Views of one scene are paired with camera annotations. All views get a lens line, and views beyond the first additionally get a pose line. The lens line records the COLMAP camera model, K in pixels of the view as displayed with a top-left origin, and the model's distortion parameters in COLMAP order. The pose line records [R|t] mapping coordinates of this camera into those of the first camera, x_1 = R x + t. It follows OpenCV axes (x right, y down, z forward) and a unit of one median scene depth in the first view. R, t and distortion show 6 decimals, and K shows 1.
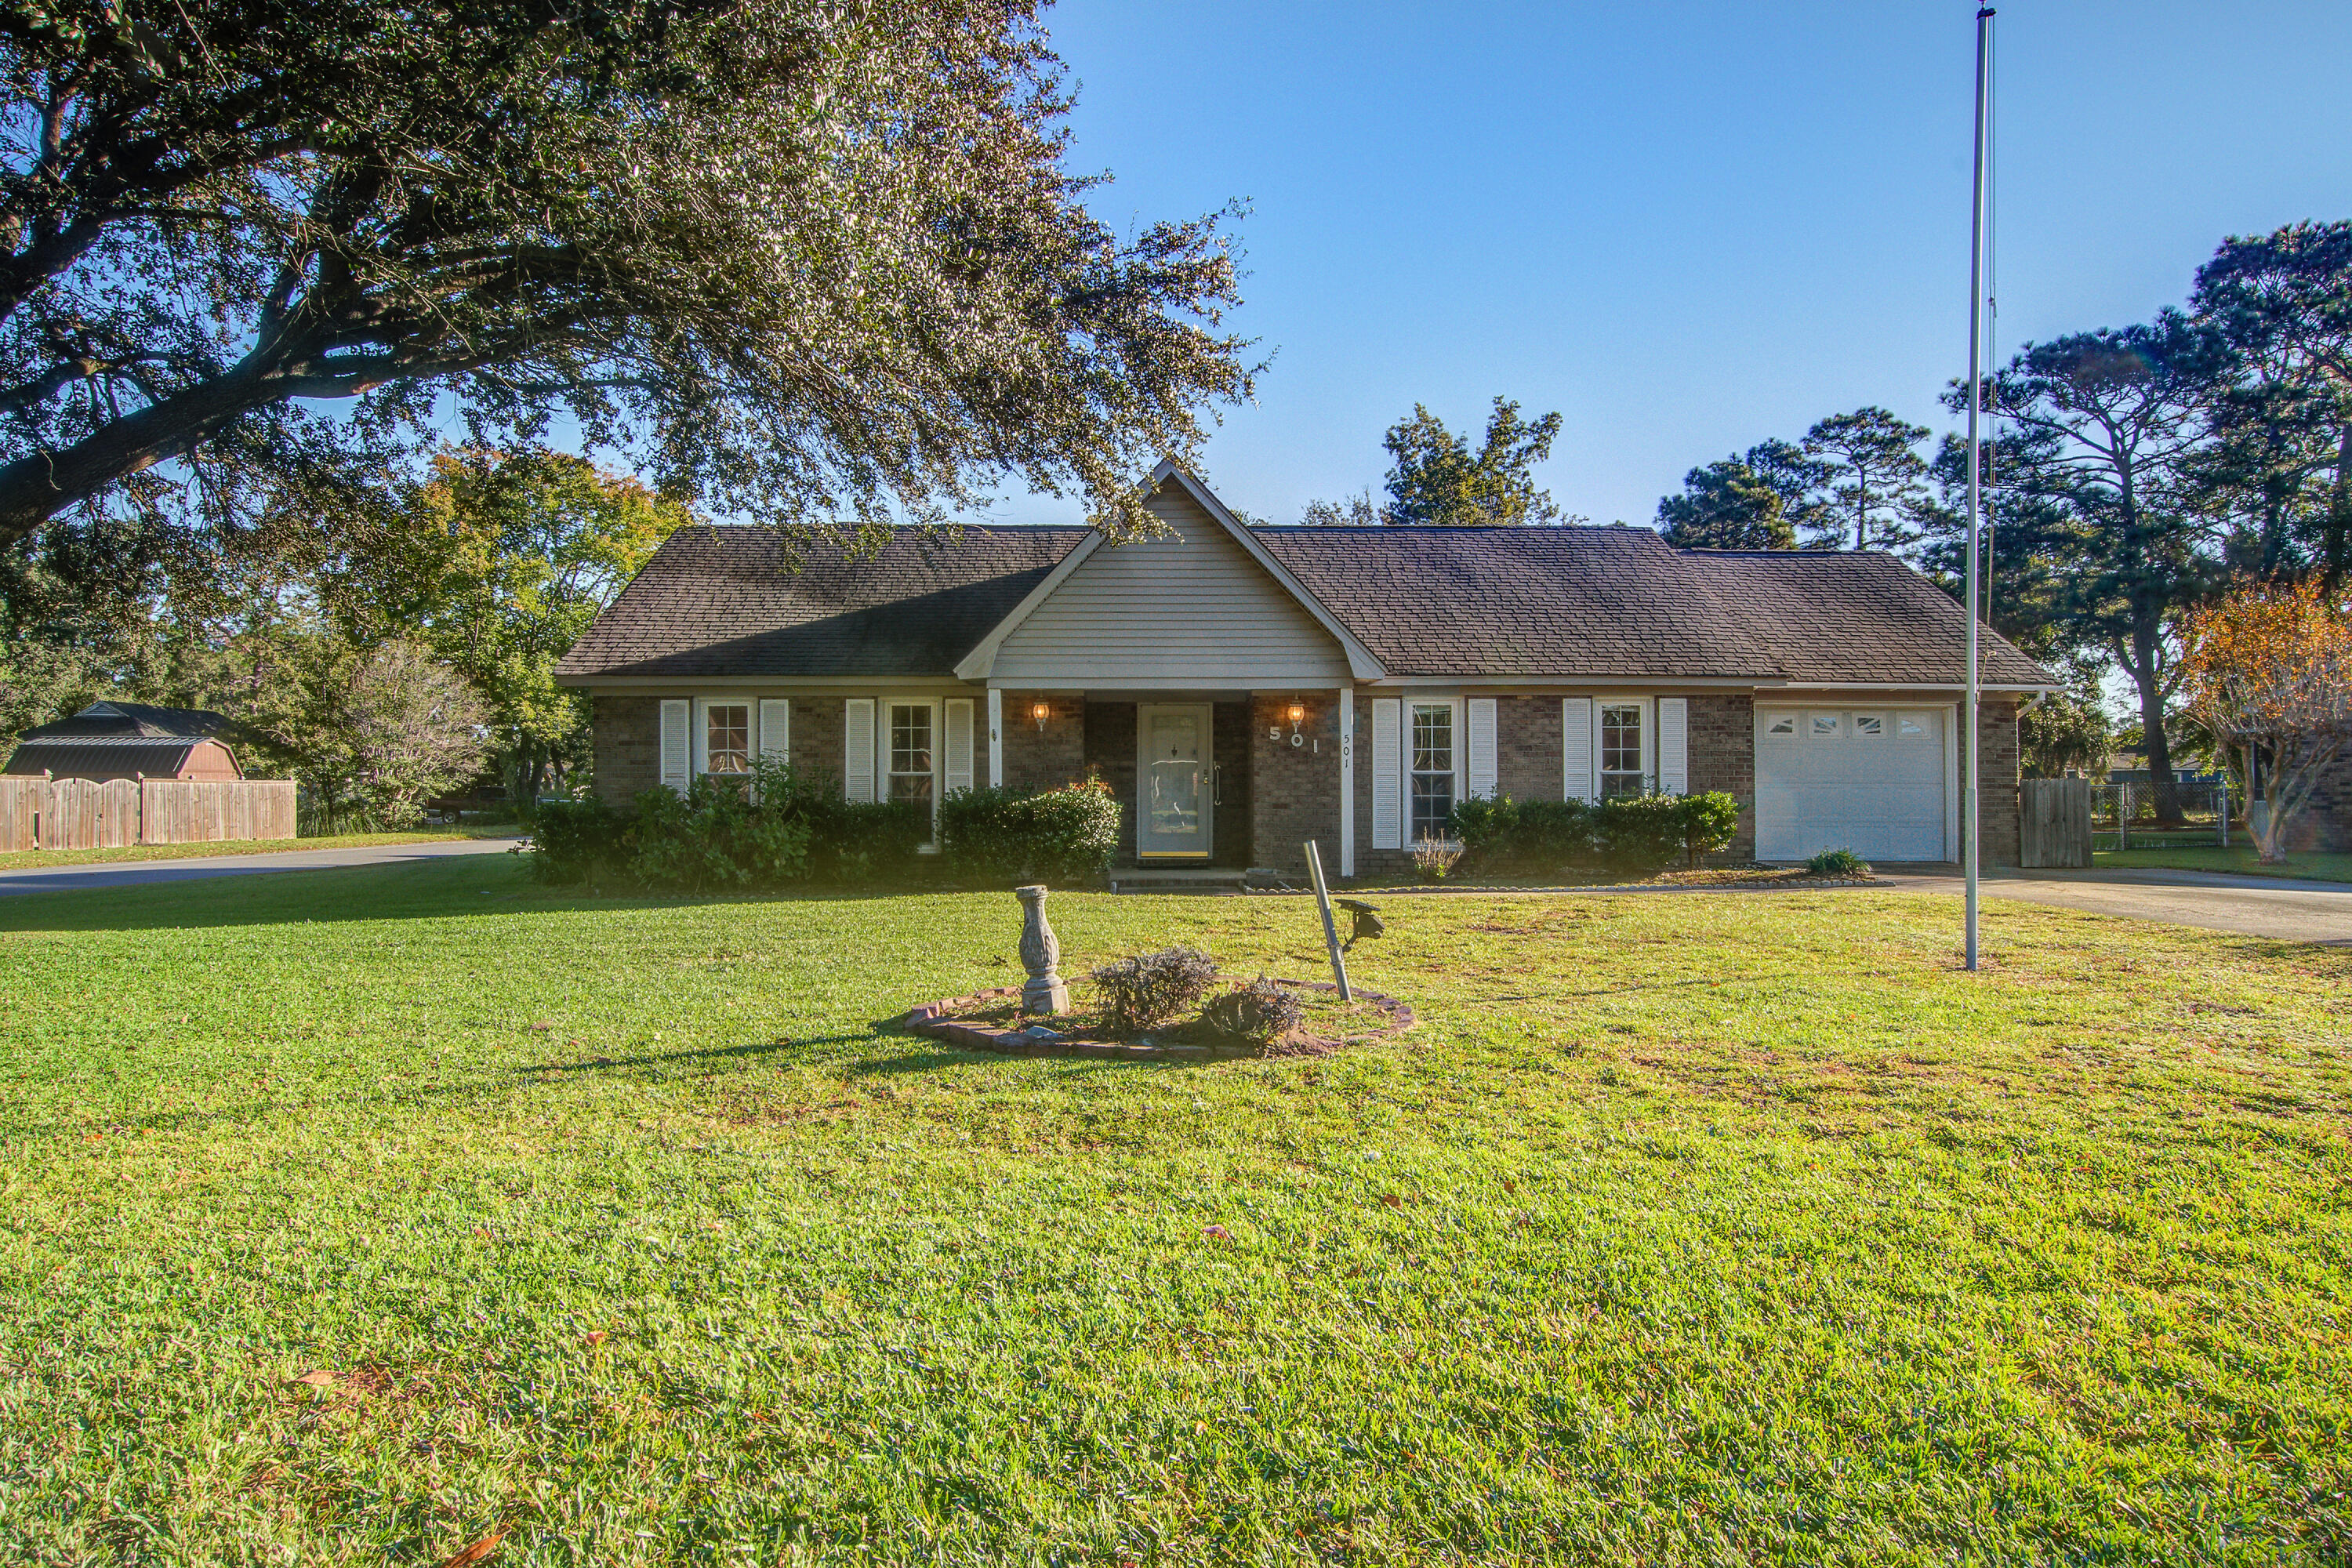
lens RADIAL K [[1349.4, 0, 1175.7], [0, 1349.4, 786.3], [0, 0, 1]] dist [-0.006677, -0.000335]
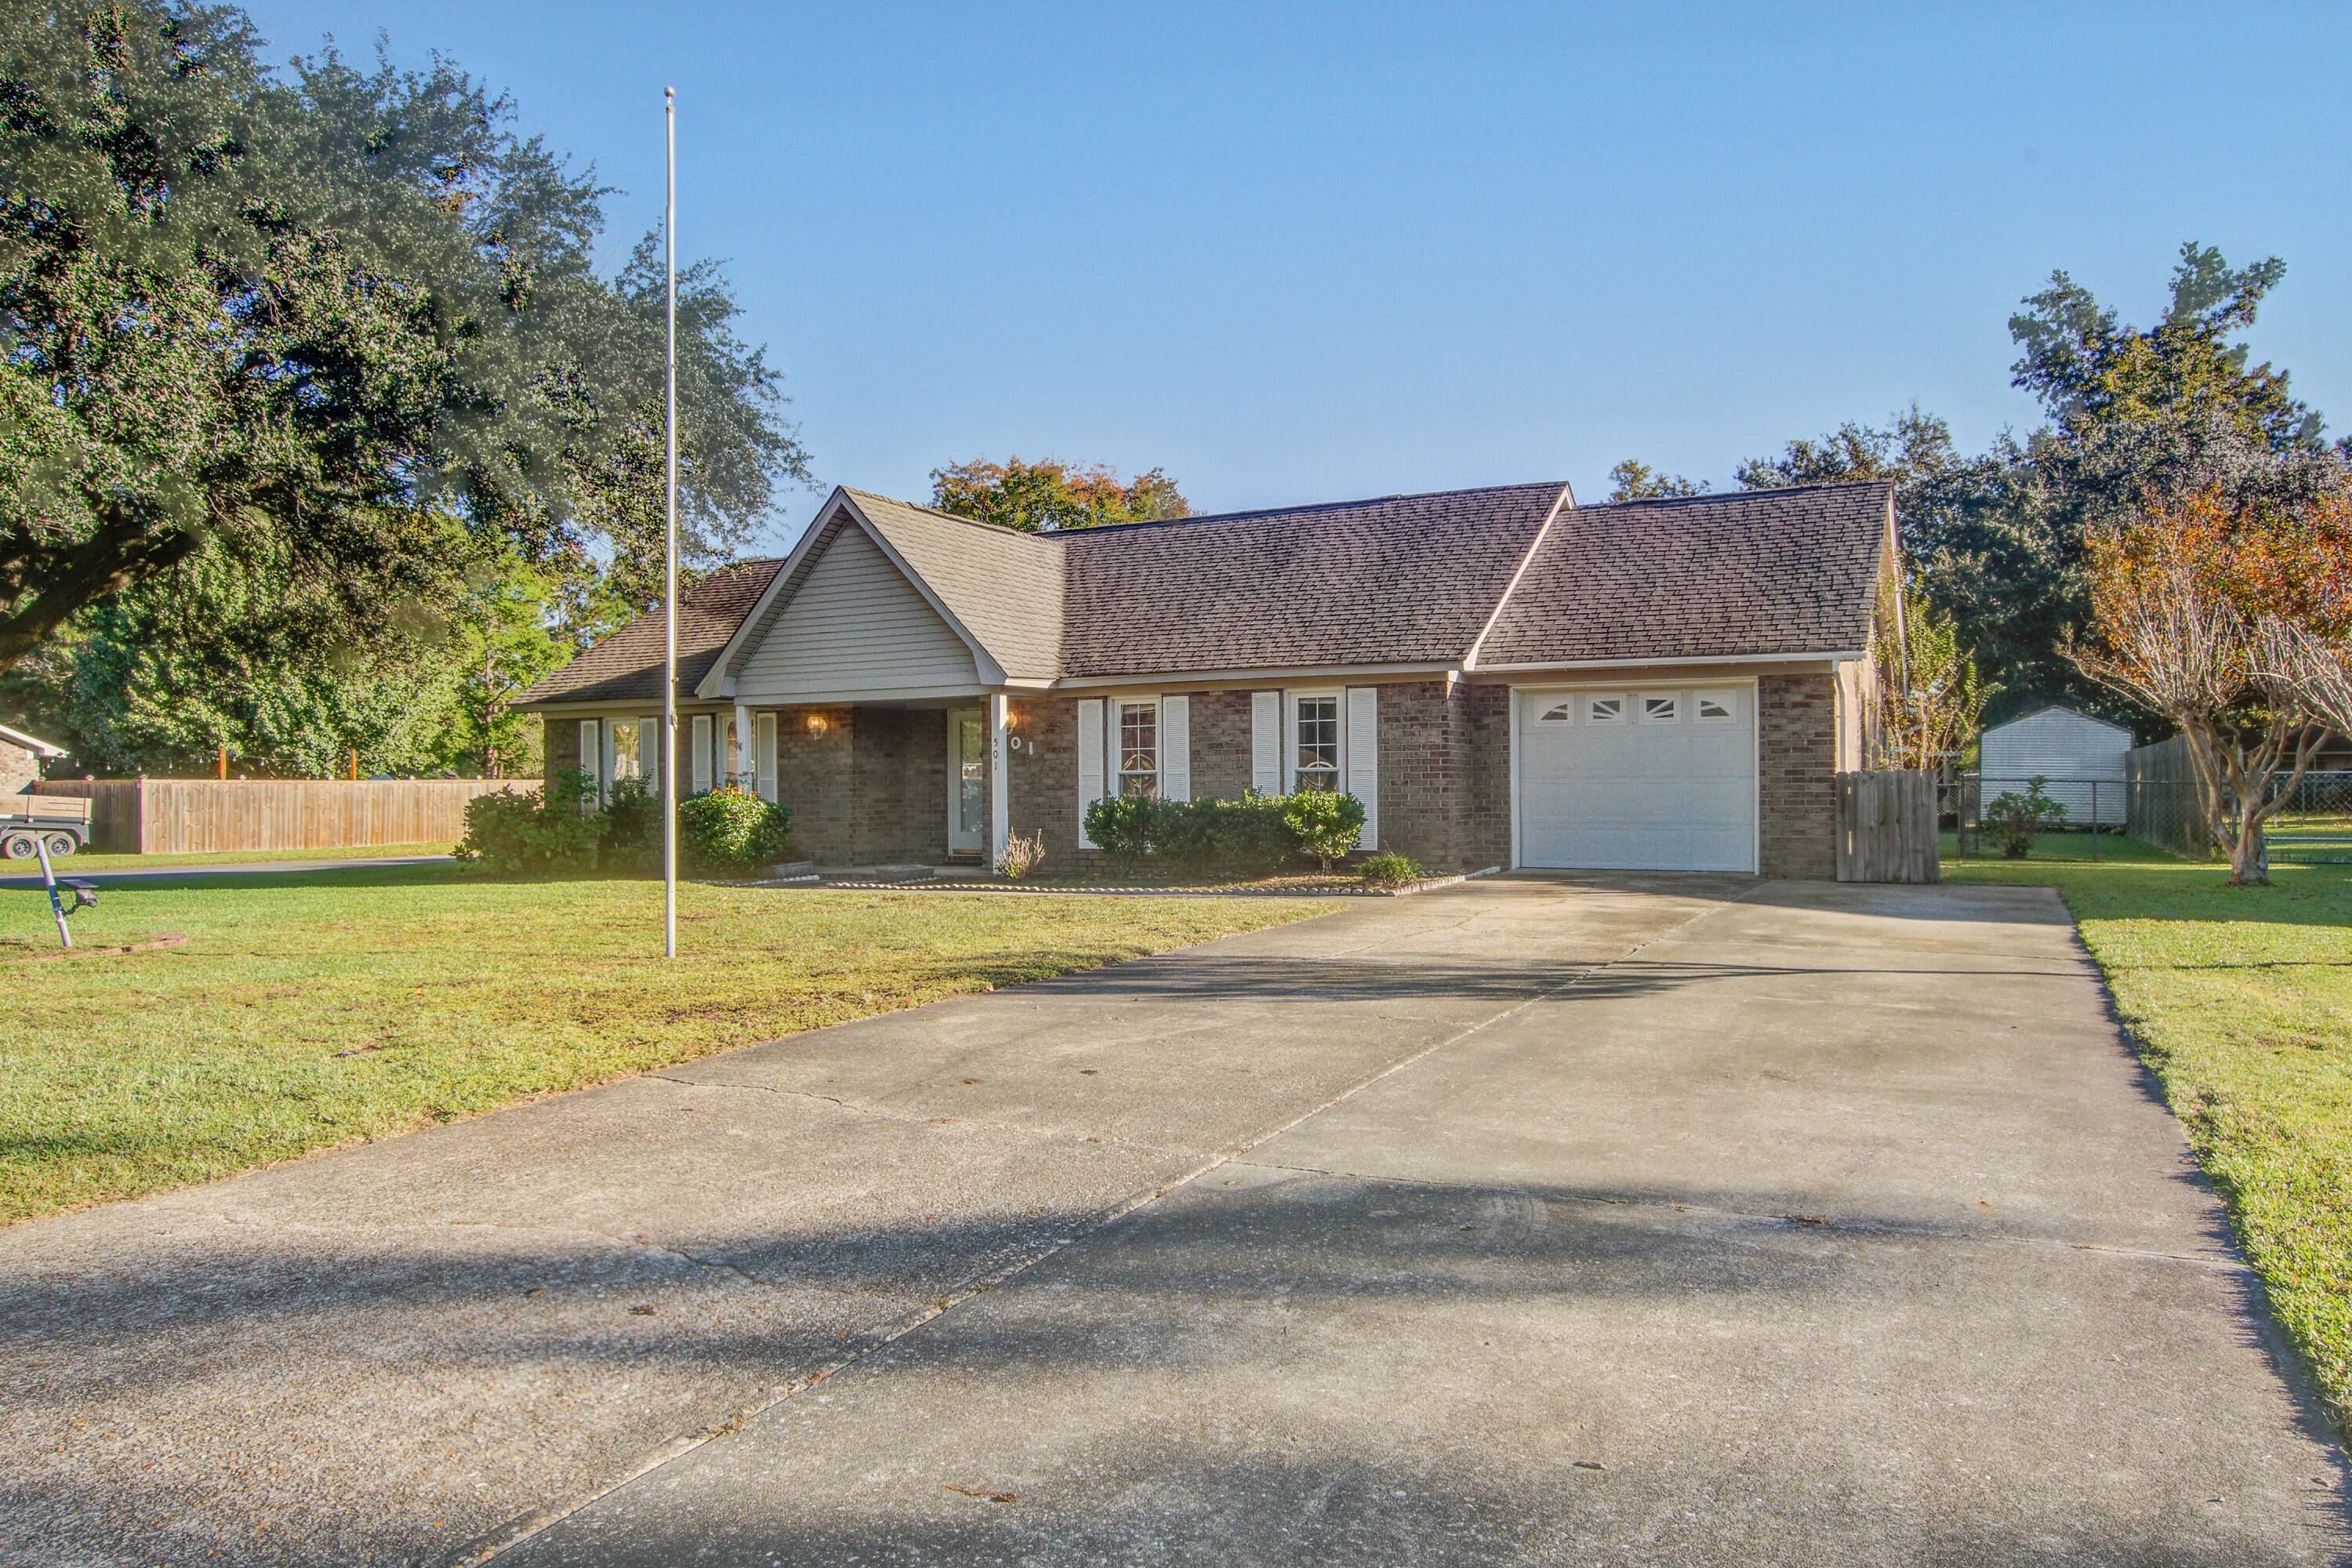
lens RADIAL K [[1566.2, 0, 1174.5], [0, 1566.2, 788.3], [0, 0, 1]] dist [-0.033455, -0.003044]
pose [[0.884429, -0.007372, -0.466617, 0.743848], [0.009463, 0.999953, 0.002138, -0.001177], [0.466579, -0.006306, 0.884457, 0.005723]]
